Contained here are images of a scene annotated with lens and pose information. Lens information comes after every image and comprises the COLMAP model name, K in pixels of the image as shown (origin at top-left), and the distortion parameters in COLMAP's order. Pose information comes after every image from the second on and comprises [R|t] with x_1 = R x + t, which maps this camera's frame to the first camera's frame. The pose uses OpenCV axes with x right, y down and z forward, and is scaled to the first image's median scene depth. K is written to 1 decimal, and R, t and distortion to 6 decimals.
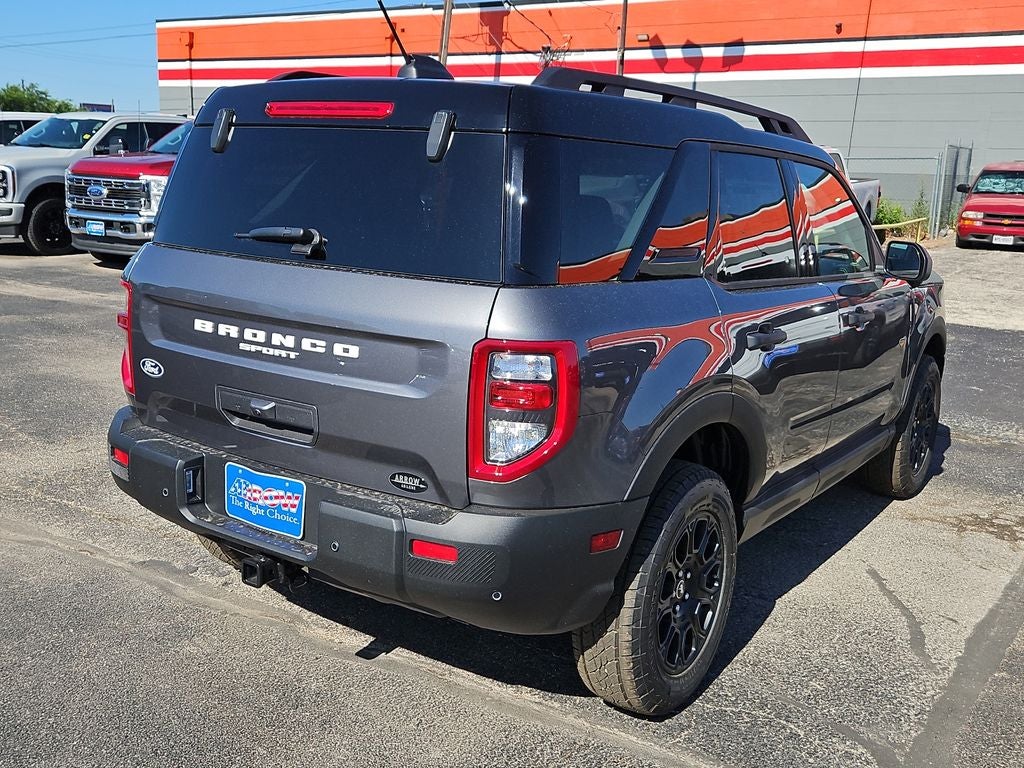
lens RADIAL K [[1024.3, 0, 505.5], [0, 1024.3, 383.1], [0, 0, 1]] dist [0.098791, -0.121084]
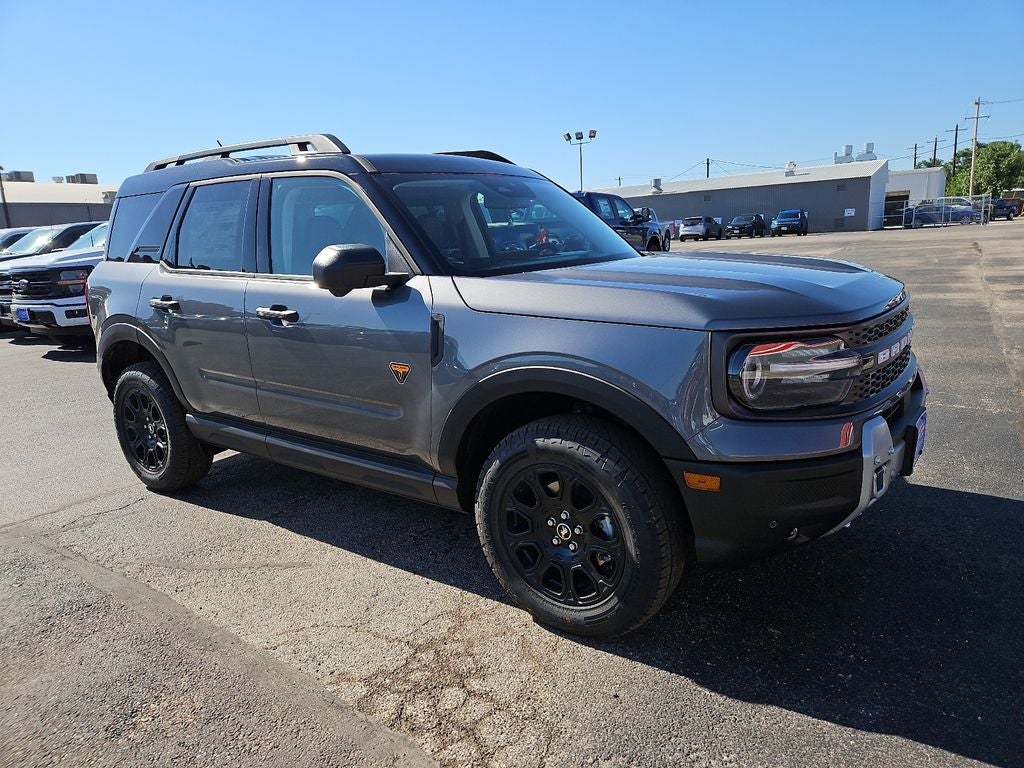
lens RADIAL K [[684.2, 0, 521.7], [0, 684.2, 385.0], [0, 0, 1]] dist [0.068817, -0.061826]
pose [[-0.023002, 0.180338, -0.983336, 1.290612], [-0.151606, 0.971591, 0.181730, -0.196932], [0.988173, 0.153260, 0.004991, 1.534270]]
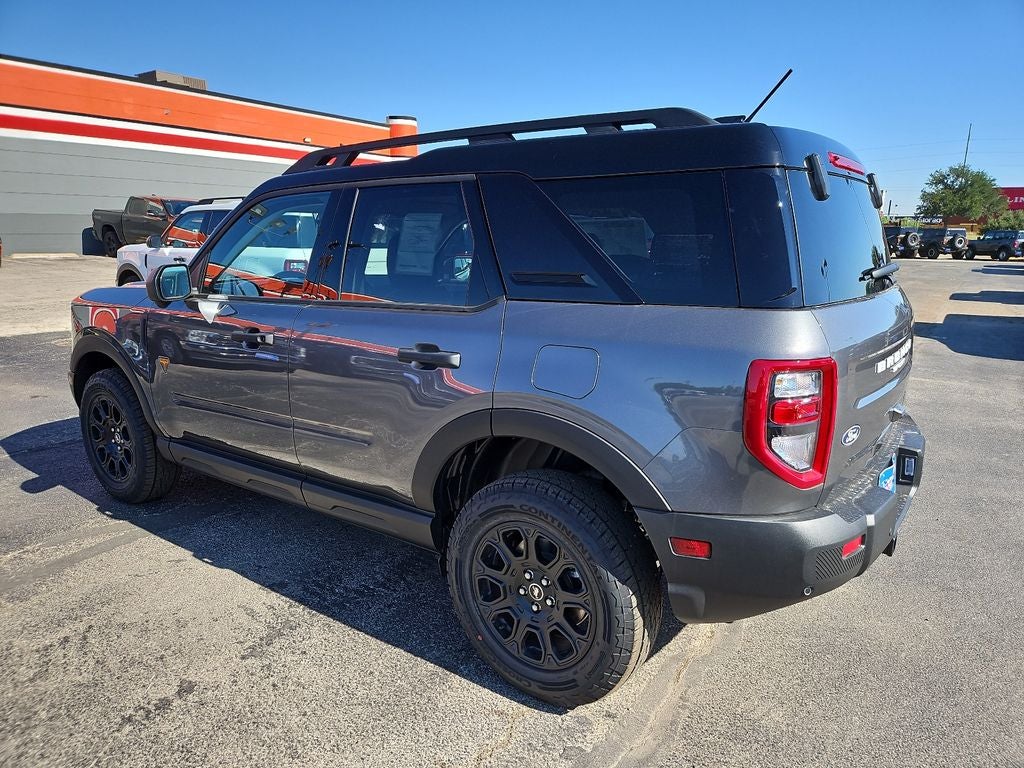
lens RADIAL K [[684.2, 0, 521.7], [0, 684.2, 385.0], [0, 0, 1]] dist [0.068817, -0.061826]
pose [[0.029997, -0.254333, 0.966651, -0.878779], [0.192883, 0.950383, 0.244067, -0.249729], [-0.980763, 0.179130, 0.077565, 1.149548]]
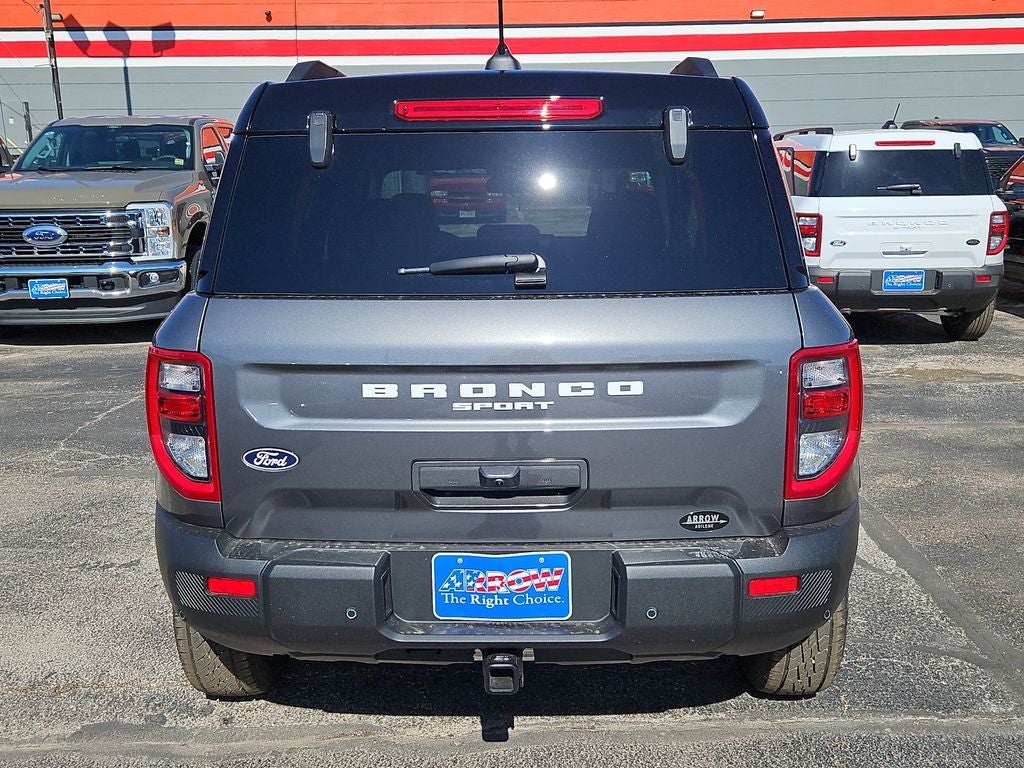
lens RADIAL K [[1016.5, 0, 525.5], [0, 1016.5, 382.5], [0, 0, 1]] dist [0.099842, -0.125812]
pose [[0.829888, -0.163937, 0.533301, -0.535045], [0.156773, 0.985865, 0.059096, -0.078723], [-0.535451, 0.034564, 0.843859, 0.255010]]
